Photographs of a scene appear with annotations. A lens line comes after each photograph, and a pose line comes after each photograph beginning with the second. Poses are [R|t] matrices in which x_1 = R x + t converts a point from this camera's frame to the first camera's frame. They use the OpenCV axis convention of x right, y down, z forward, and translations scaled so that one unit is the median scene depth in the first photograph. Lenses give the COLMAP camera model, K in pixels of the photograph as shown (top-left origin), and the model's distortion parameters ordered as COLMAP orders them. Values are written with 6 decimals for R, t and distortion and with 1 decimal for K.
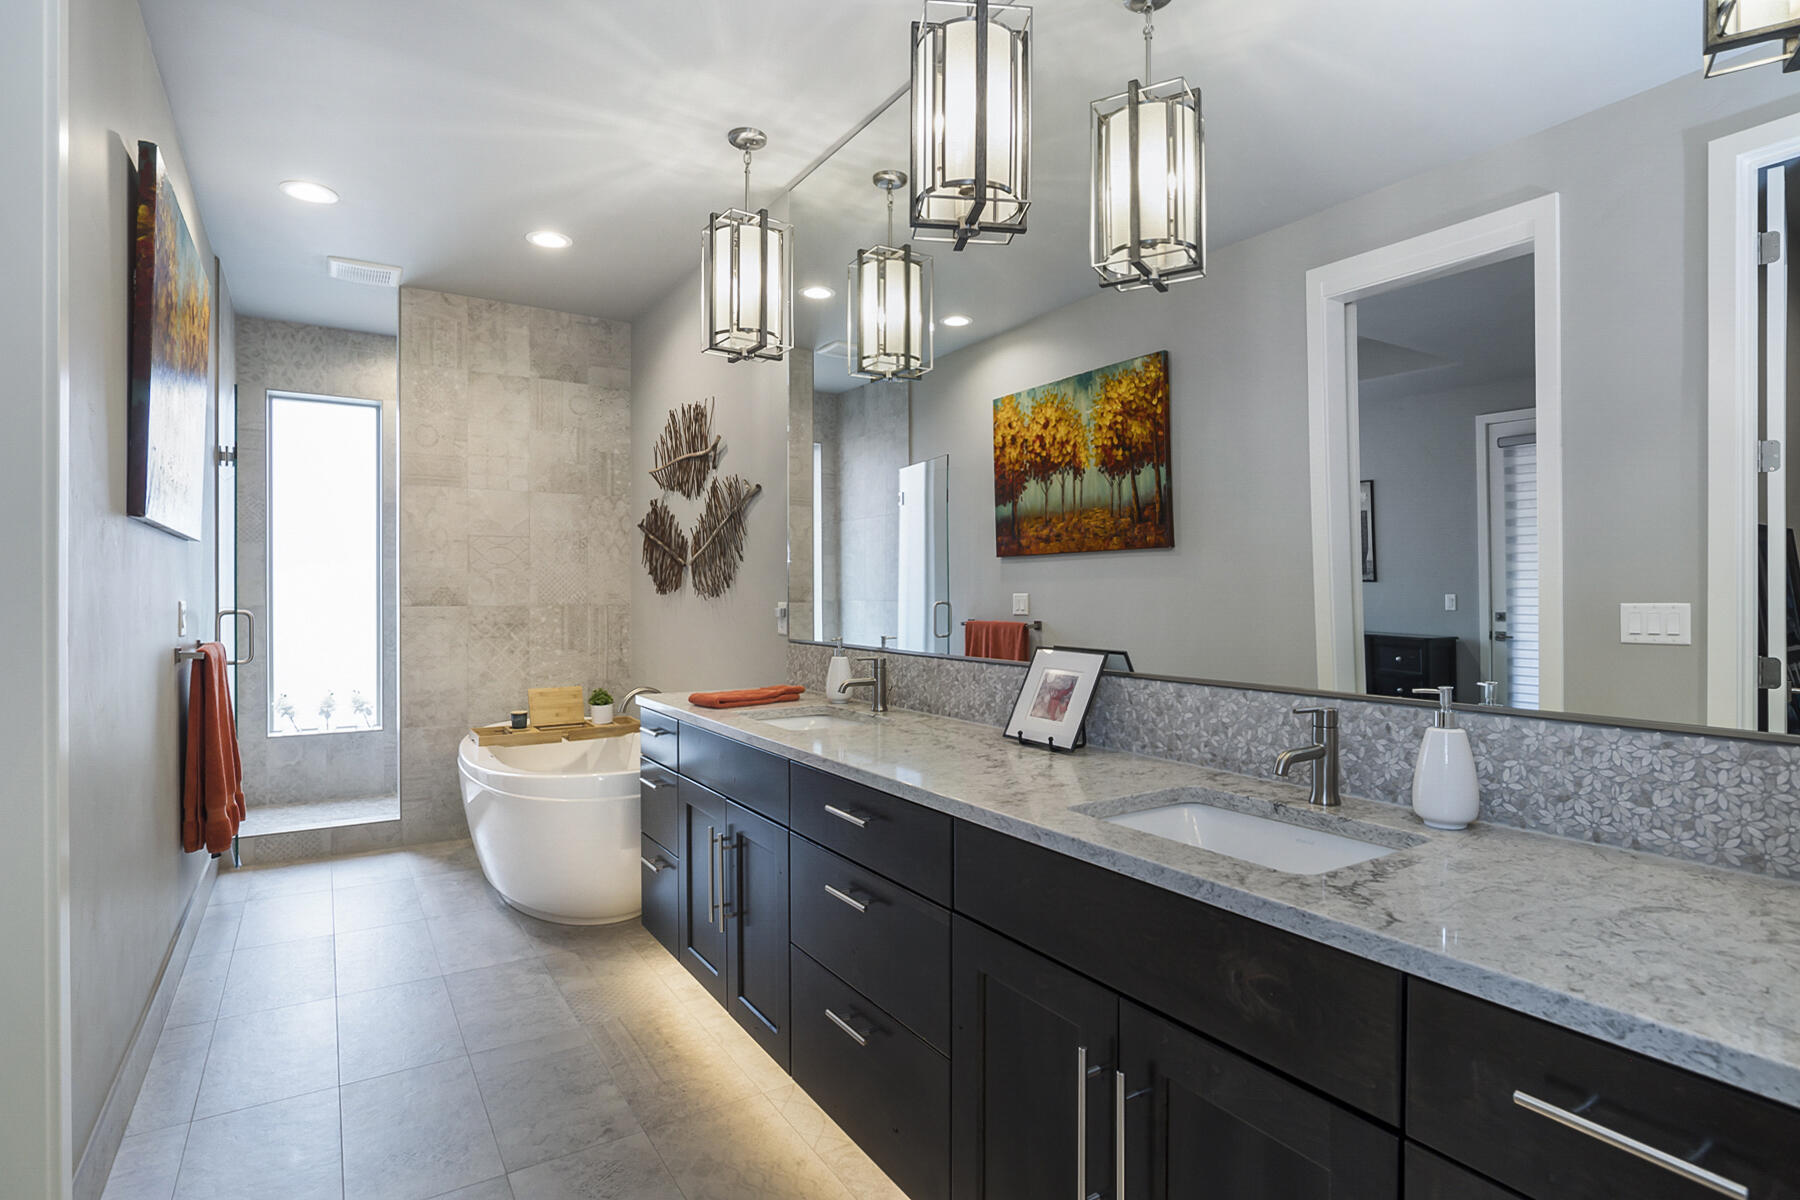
lens RADIAL K [[905.6, 0, 900.3], [0, 905.6, 596.0], [0, 0, 1]] dist [-0.023262, 0.009415]
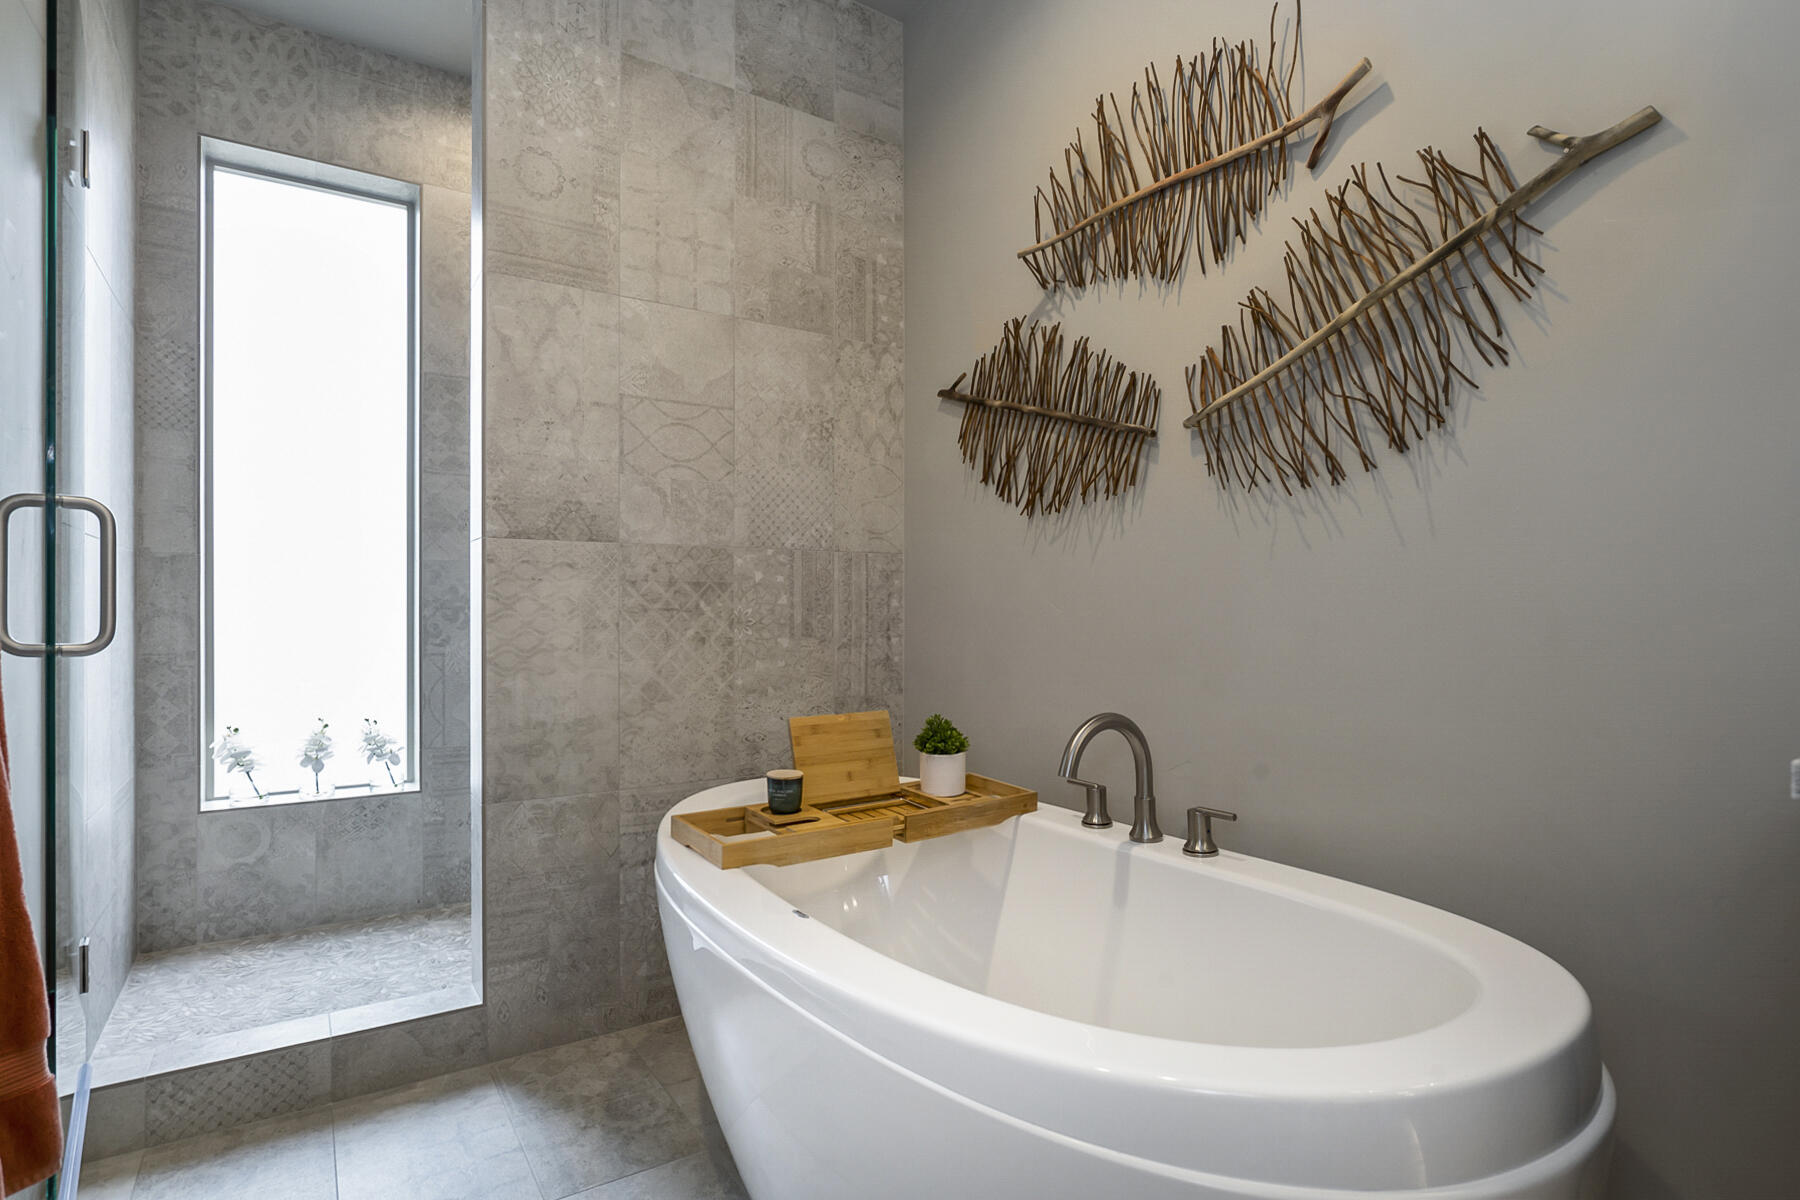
lens RADIAL K [[905.6, 0, 900.6], [0, 905.6, 606.3], [0, 0, 1]] dist [-0.023262, 0.009415]
pose [[0.999831, -0.002592, 0.018225, -0.324098], [0.002710, 0.999976, -0.006439, 0.045842], [-0.018208, 0.006487, 0.999813, 0.495633]]
